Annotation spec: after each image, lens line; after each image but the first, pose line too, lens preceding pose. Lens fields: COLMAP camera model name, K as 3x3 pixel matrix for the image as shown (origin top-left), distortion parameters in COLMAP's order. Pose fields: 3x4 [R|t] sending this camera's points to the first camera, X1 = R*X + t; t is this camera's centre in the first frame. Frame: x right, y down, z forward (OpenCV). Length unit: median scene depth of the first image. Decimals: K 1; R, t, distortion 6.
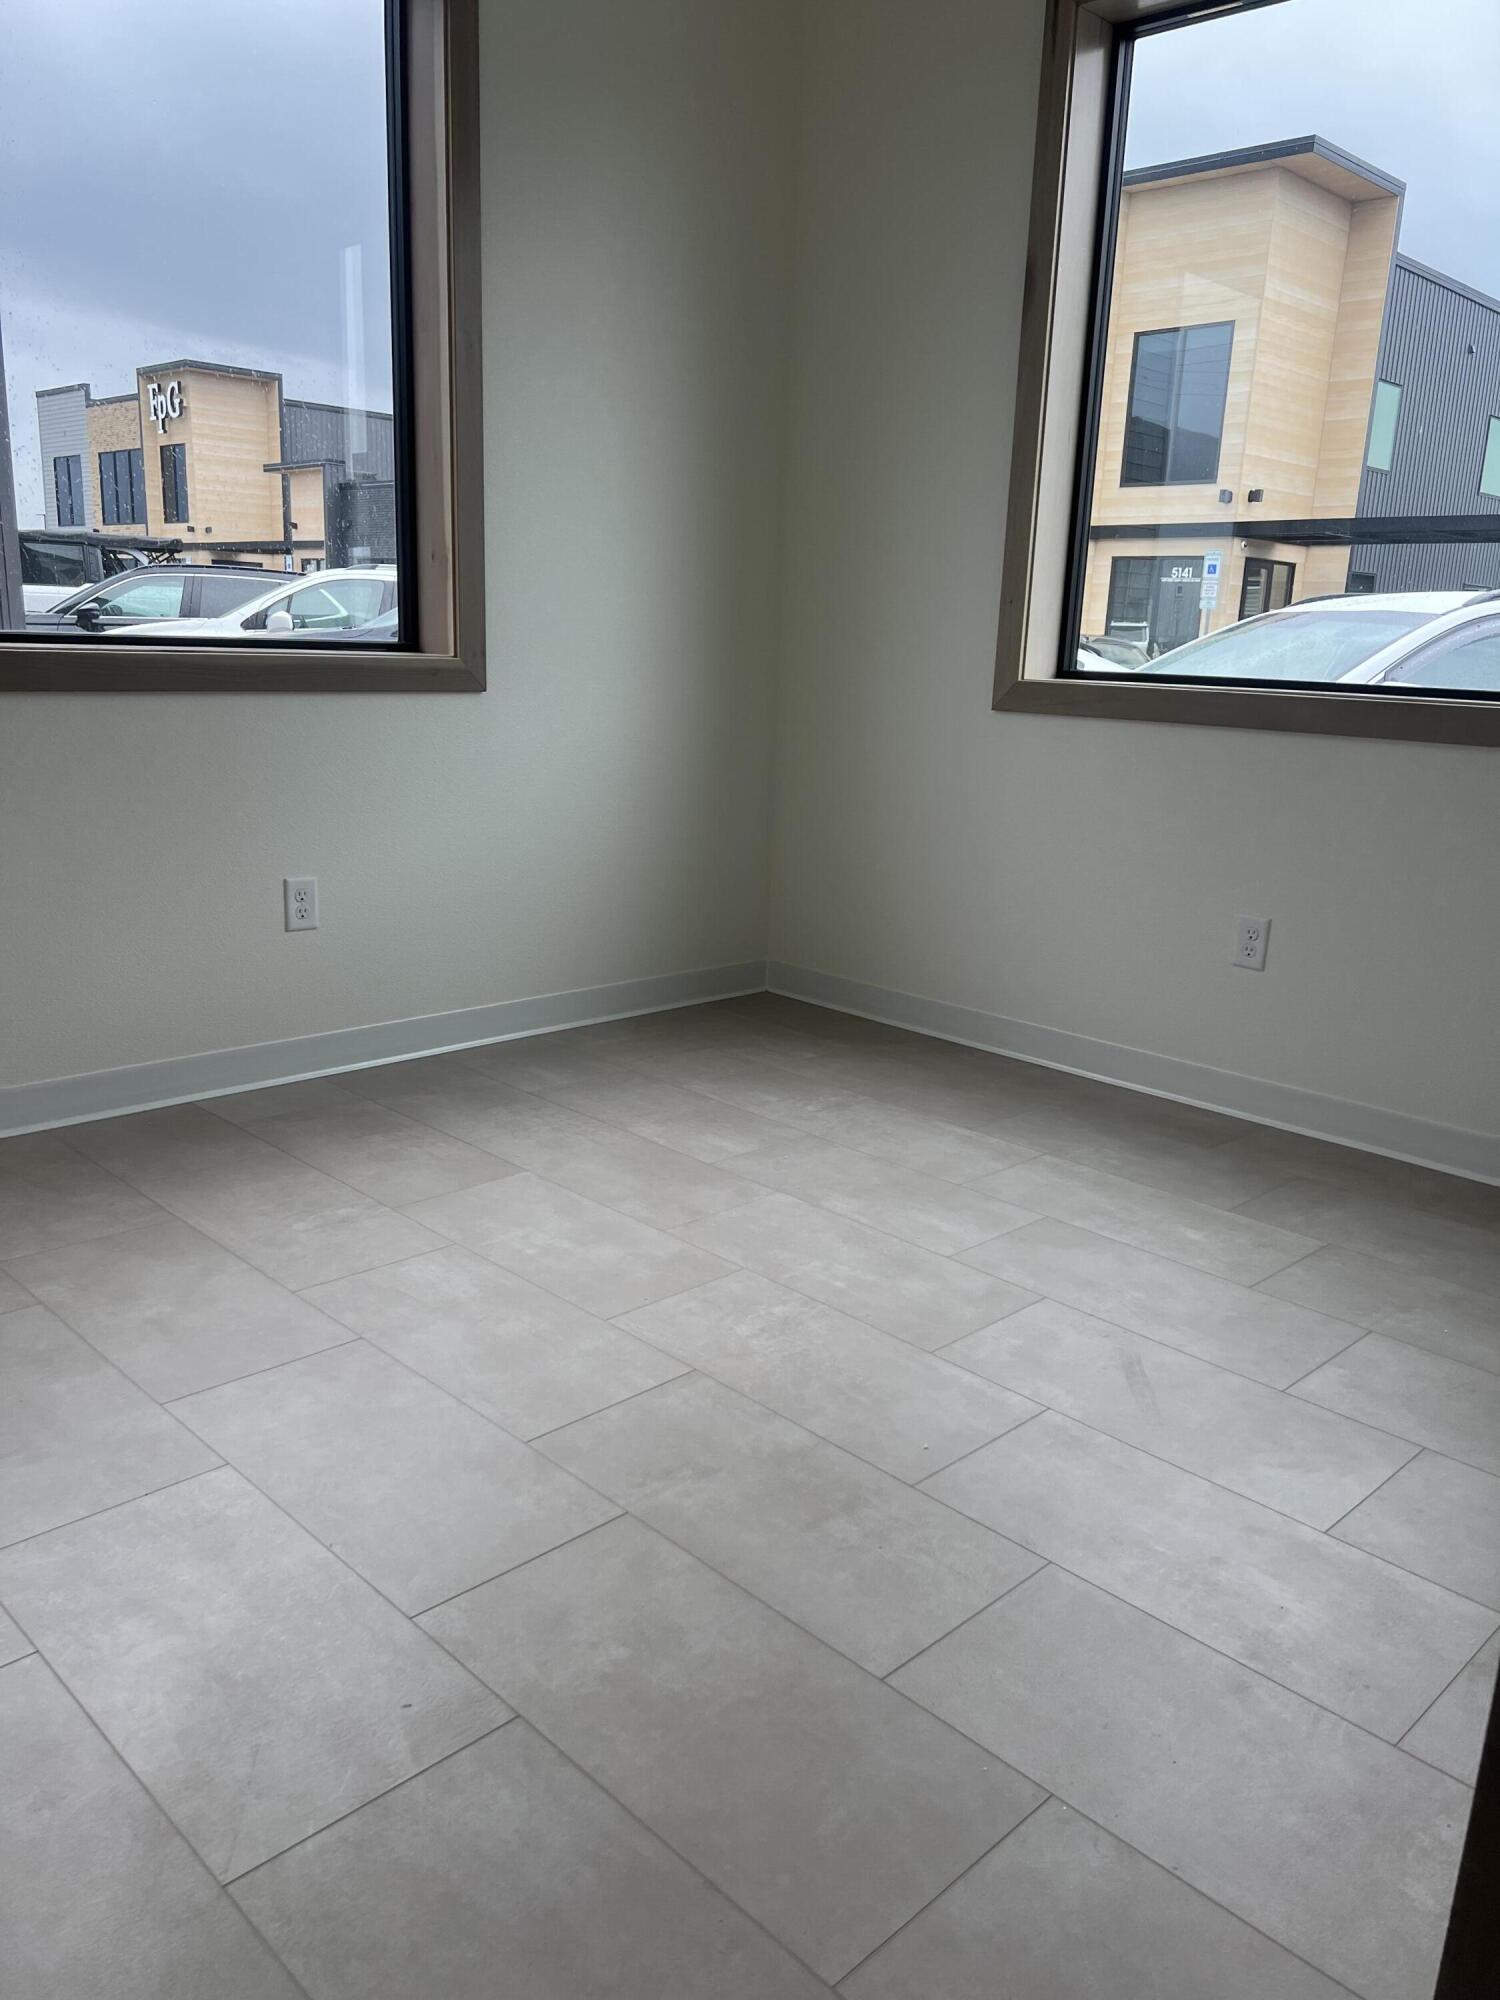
lens RADIAL K [[1495.8, 0, 750.0], [0, 1495.8, 1000.0], [0, 0, 1]] dist [0.029332, 0.002296]
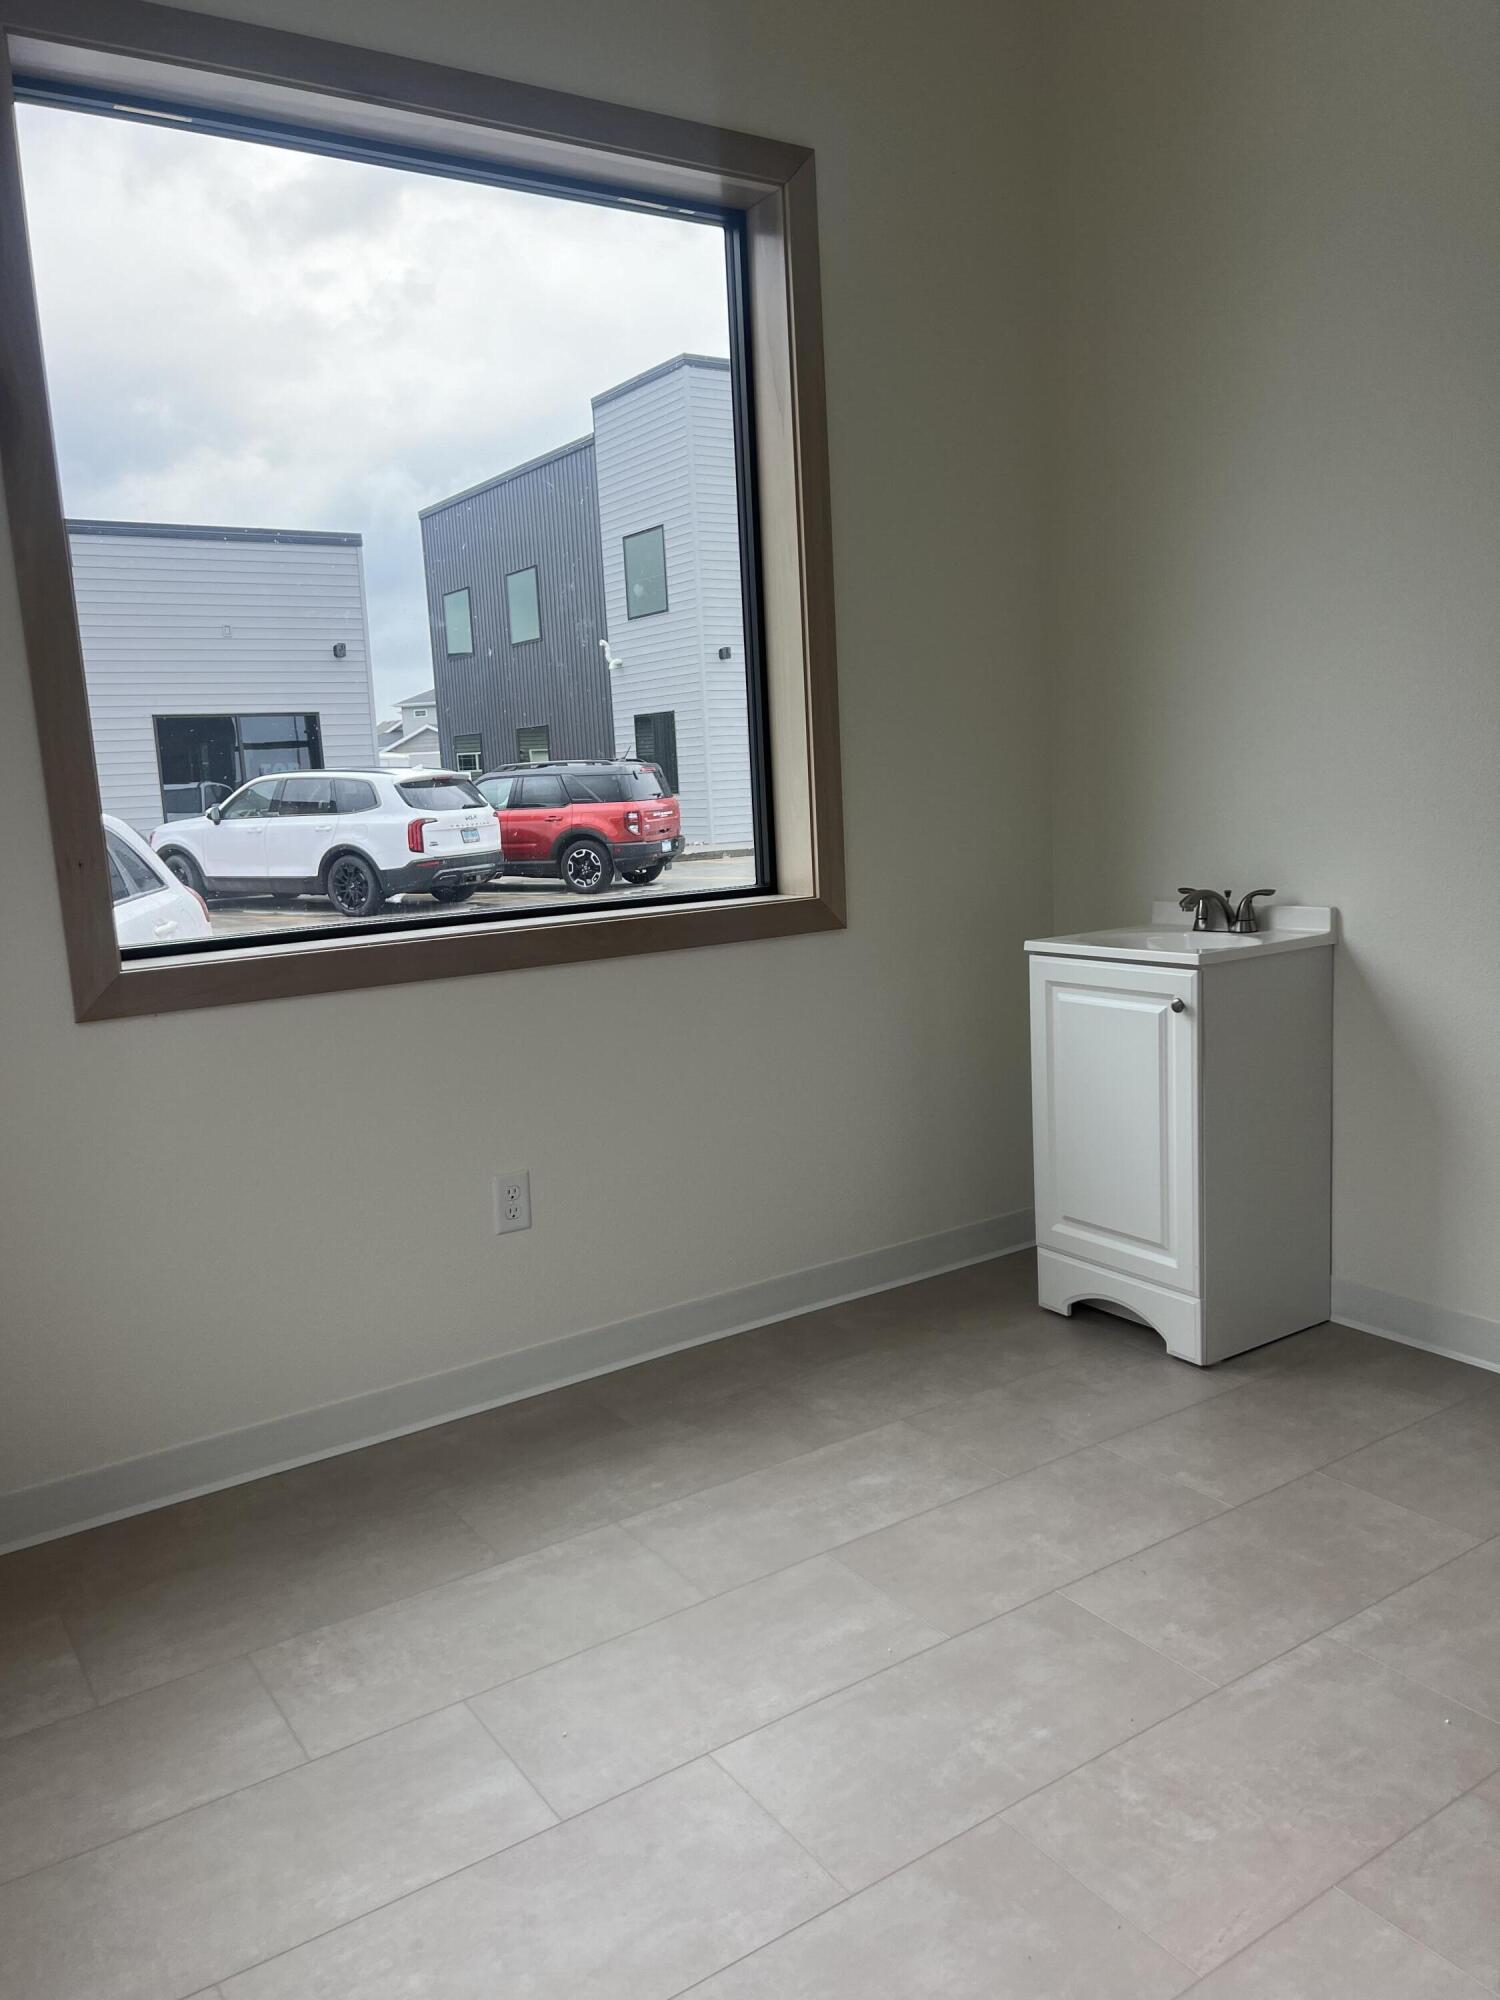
lens RADIAL K [[1495.8, 0, 750.0], [0, 1495.8, 1000.0], [0, 0, 1]] dist [0.029332, 0.002296]
pose [[0.196405, -0.197767, 0.960371, -0.517061], [0.292109, 0.946777, 0.135228, -0.255487], [-0.936001, 0.253973, 0.243721, 0.687096]]
